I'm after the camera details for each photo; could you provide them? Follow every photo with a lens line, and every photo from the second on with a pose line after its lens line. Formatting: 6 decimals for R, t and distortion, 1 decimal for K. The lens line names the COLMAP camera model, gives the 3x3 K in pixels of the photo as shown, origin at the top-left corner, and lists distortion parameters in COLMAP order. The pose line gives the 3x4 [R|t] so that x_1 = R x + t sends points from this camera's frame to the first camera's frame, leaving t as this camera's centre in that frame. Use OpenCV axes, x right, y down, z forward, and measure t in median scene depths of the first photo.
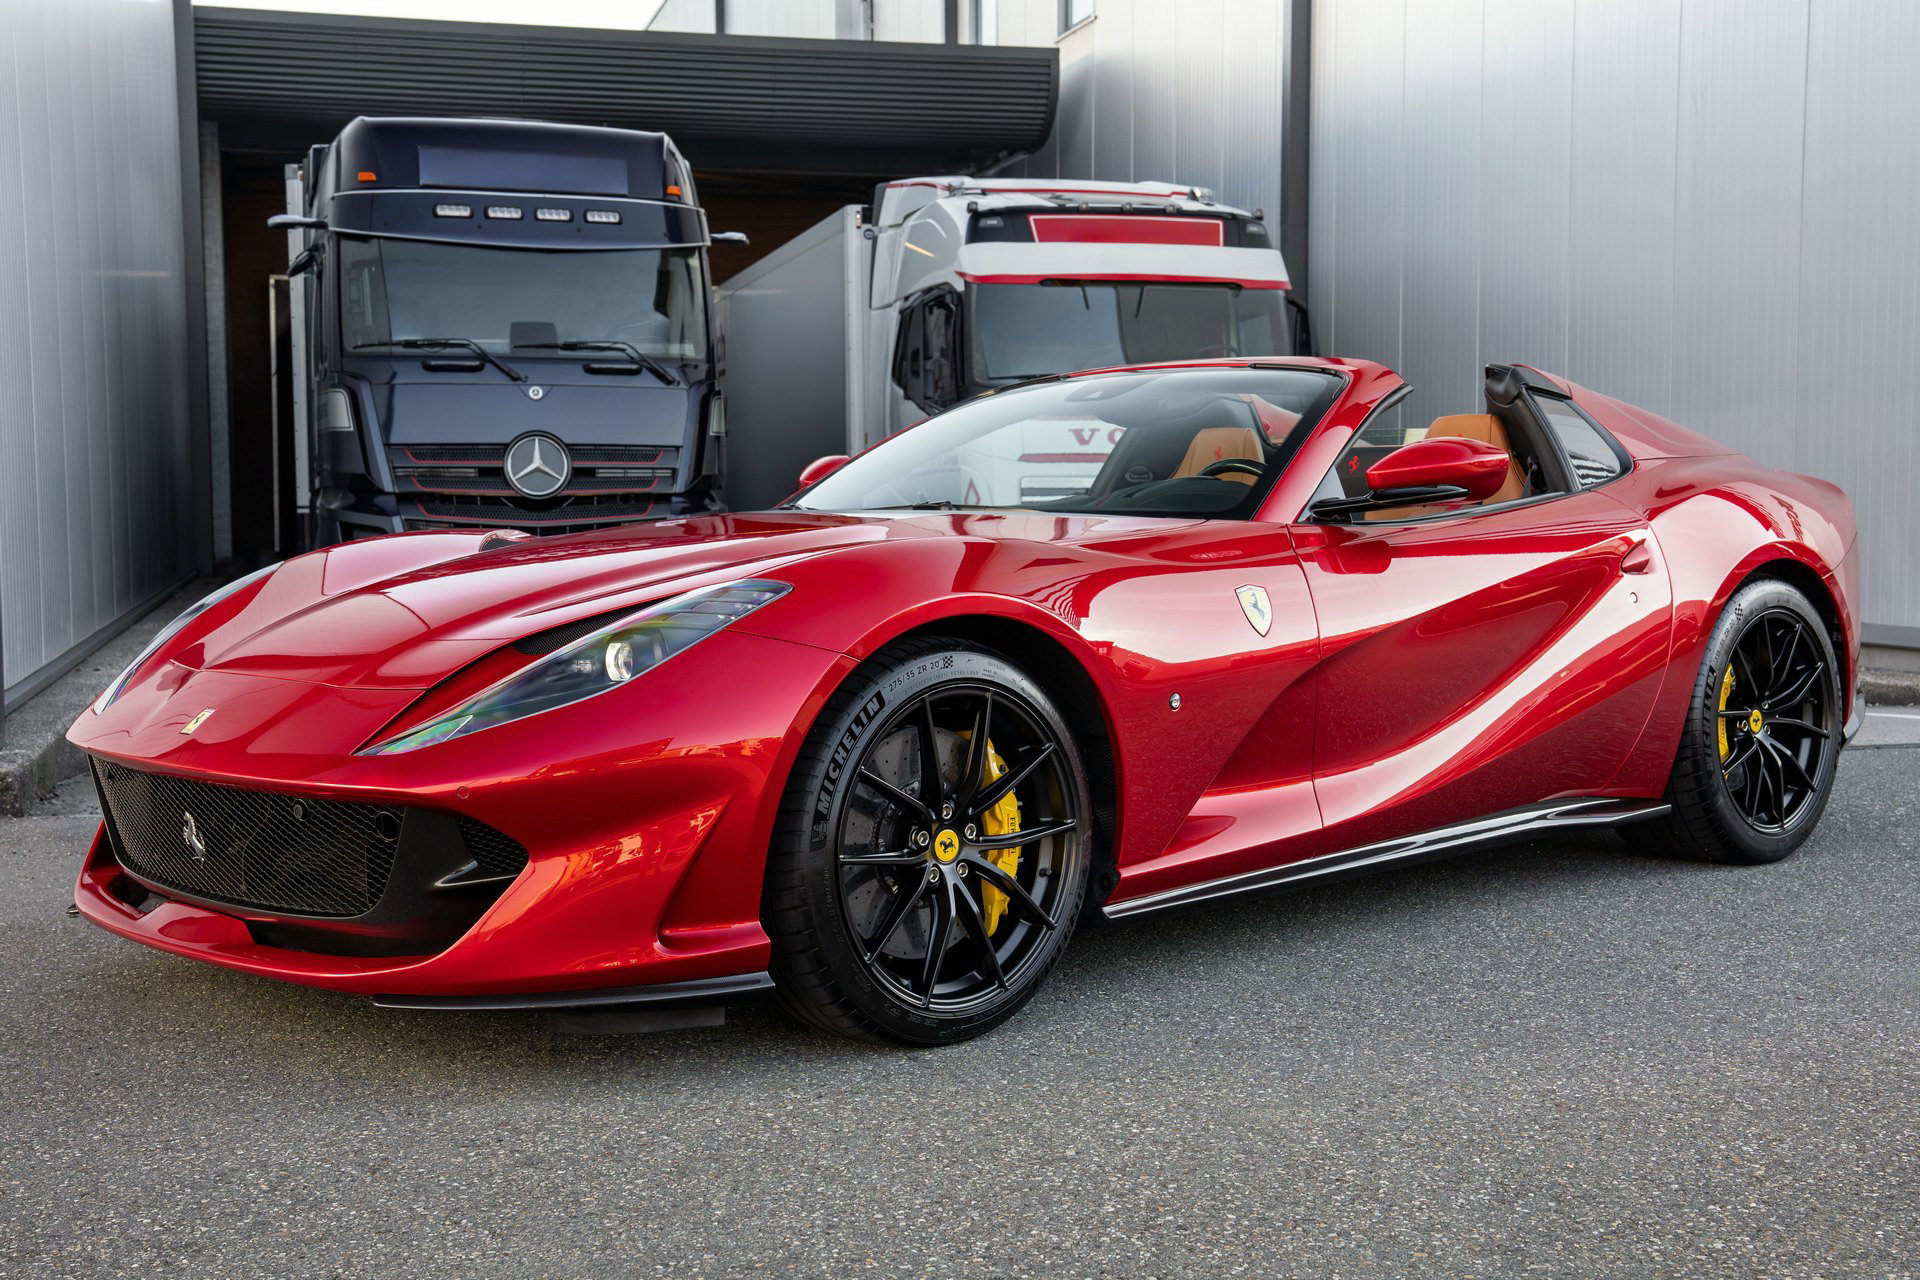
lens RADIAL K [[2282.4, 0, 963.6], [0, 2282.4, 643.3], [0, 0, 1]] dist [0.103921, 0.000000]
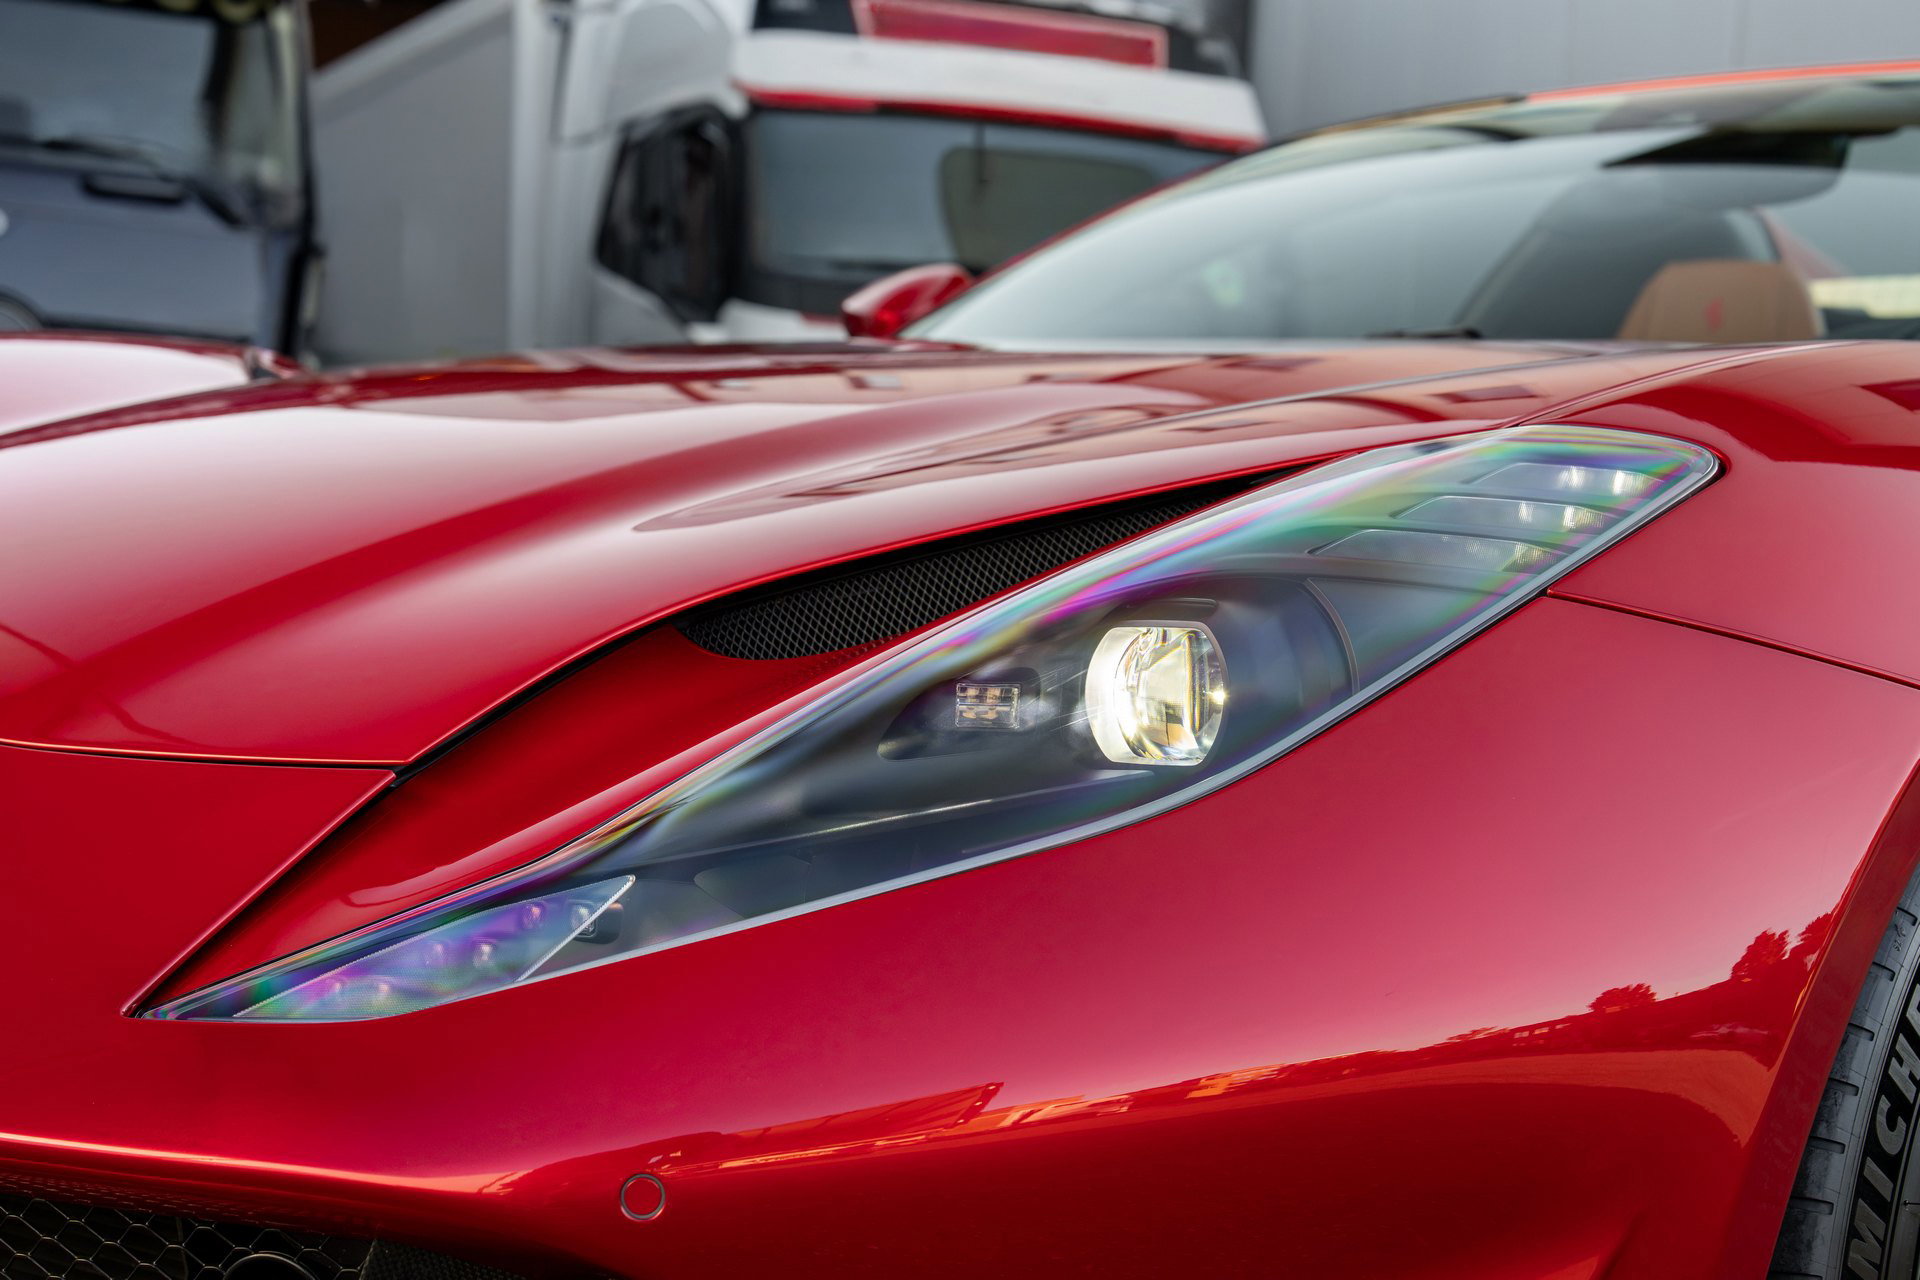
lens RADIAL K [[3261.4, 0, 1010.6], [0, 3261.4, 665.5], [0, 0, 1]] dist [0.244434, 0.000000]
pose [[0.988167, 0.045708, 0.146411, -0.054009], [-0.043693, 0.998901, -0.016947, 0.002777], [-0.147024, 0.010350, 0.989079, 0.148382]]
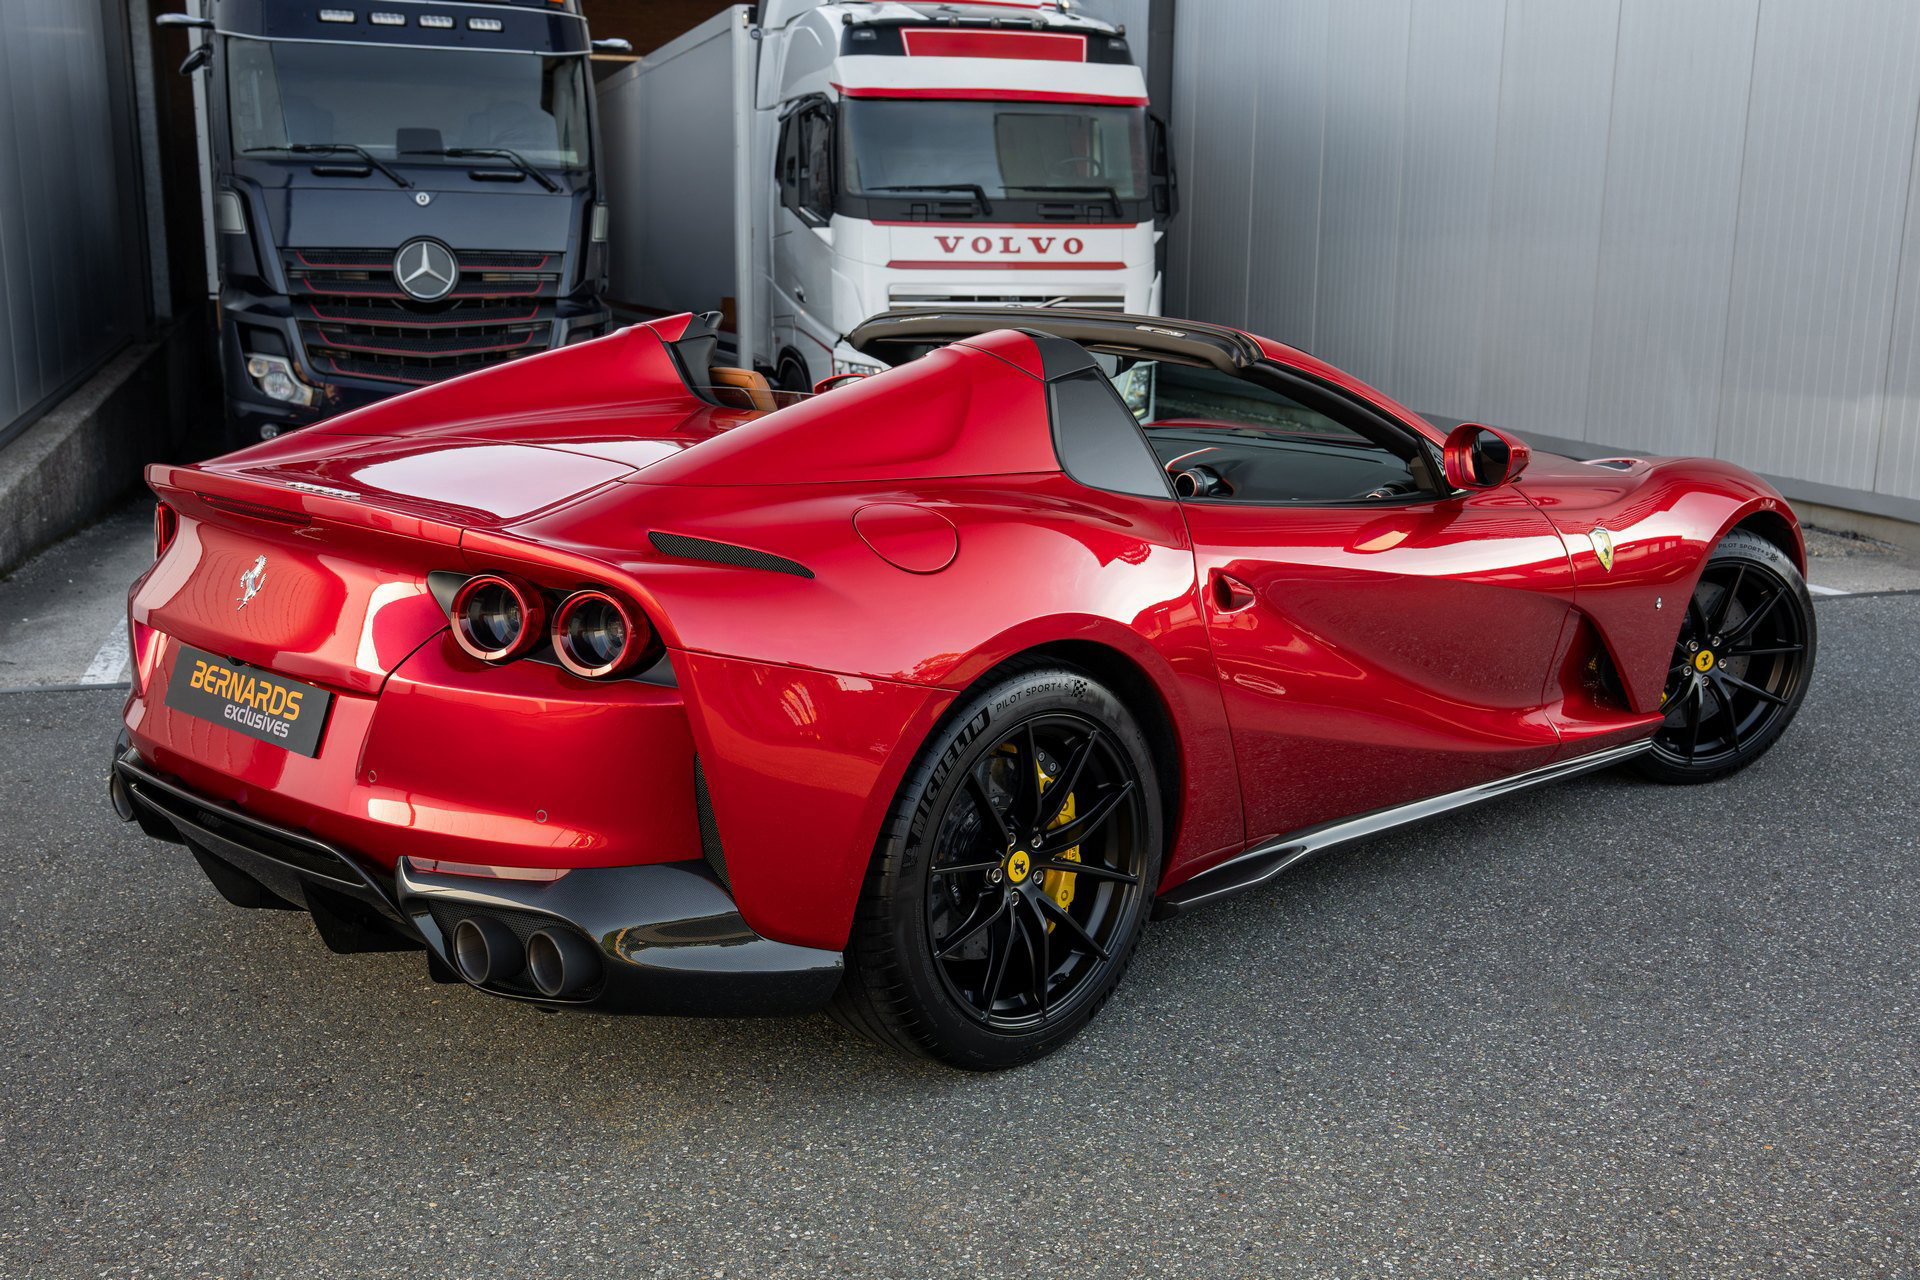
lens RADIAL K [[2050.7, 0, 962.1], [0, 2050.7, 656.2], [0, 0, 1]] dist [0.057894, 0.000000]
pose [[0.999202, 0.008589, 0.039006, 0.024155], [-0.013842, 0.990548, 0.136464, -0.034812], [-0.037465, -0.136895, 0.989877, 0.031810]]
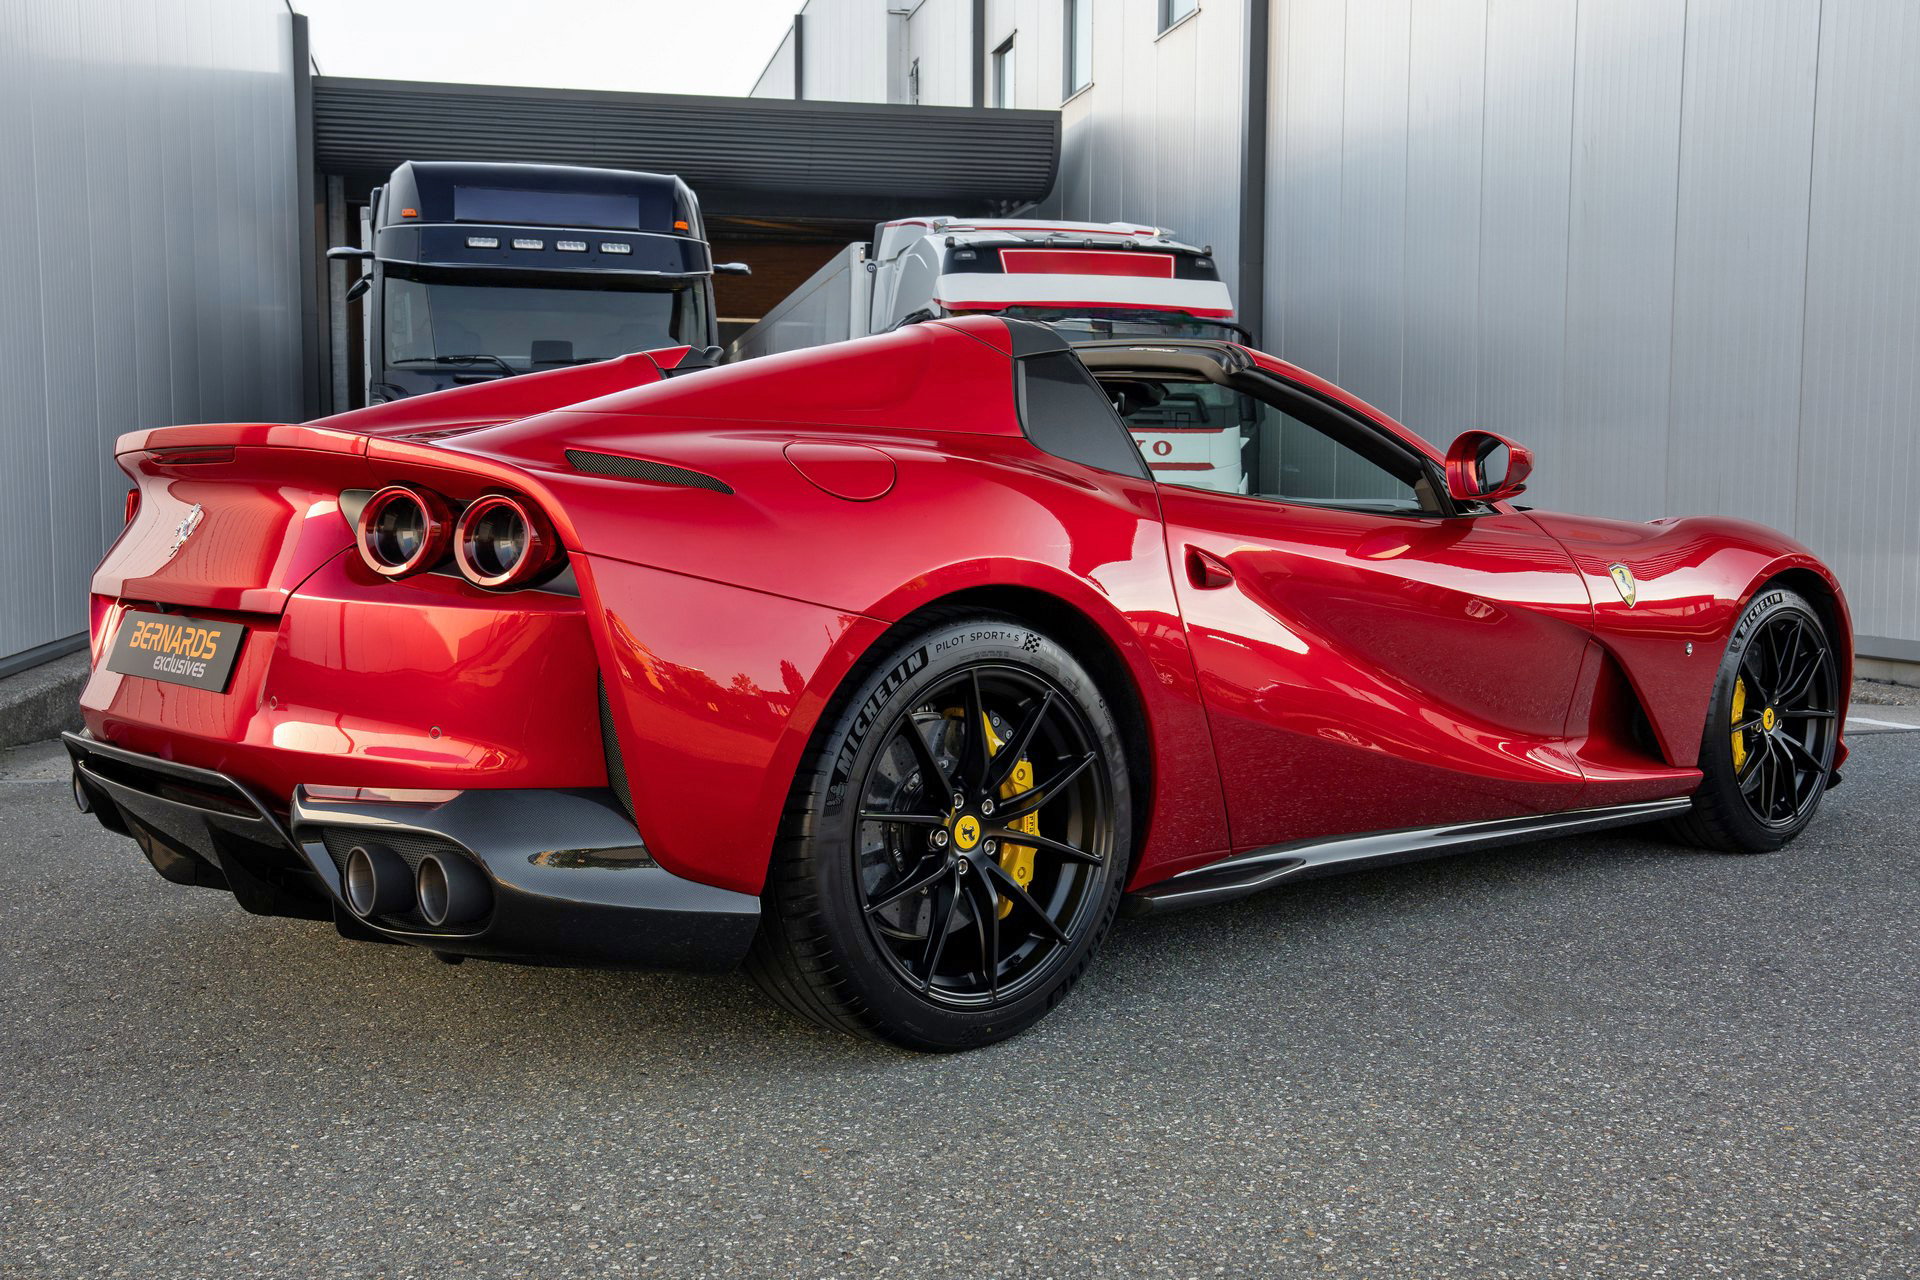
lens RADIAL K [[1940.9, 0, 953.0], [0, 1940.9, 628.6], [0, 0, 1]] dist [0.036321, 0.000000]
pose [[0.999285, 0.012535, -0.035660, 0.045686], [-0.012543, 0.999921, -0.000017, -0.001011], [0.035657, 0.000464, 0.999364, 0.052356]]
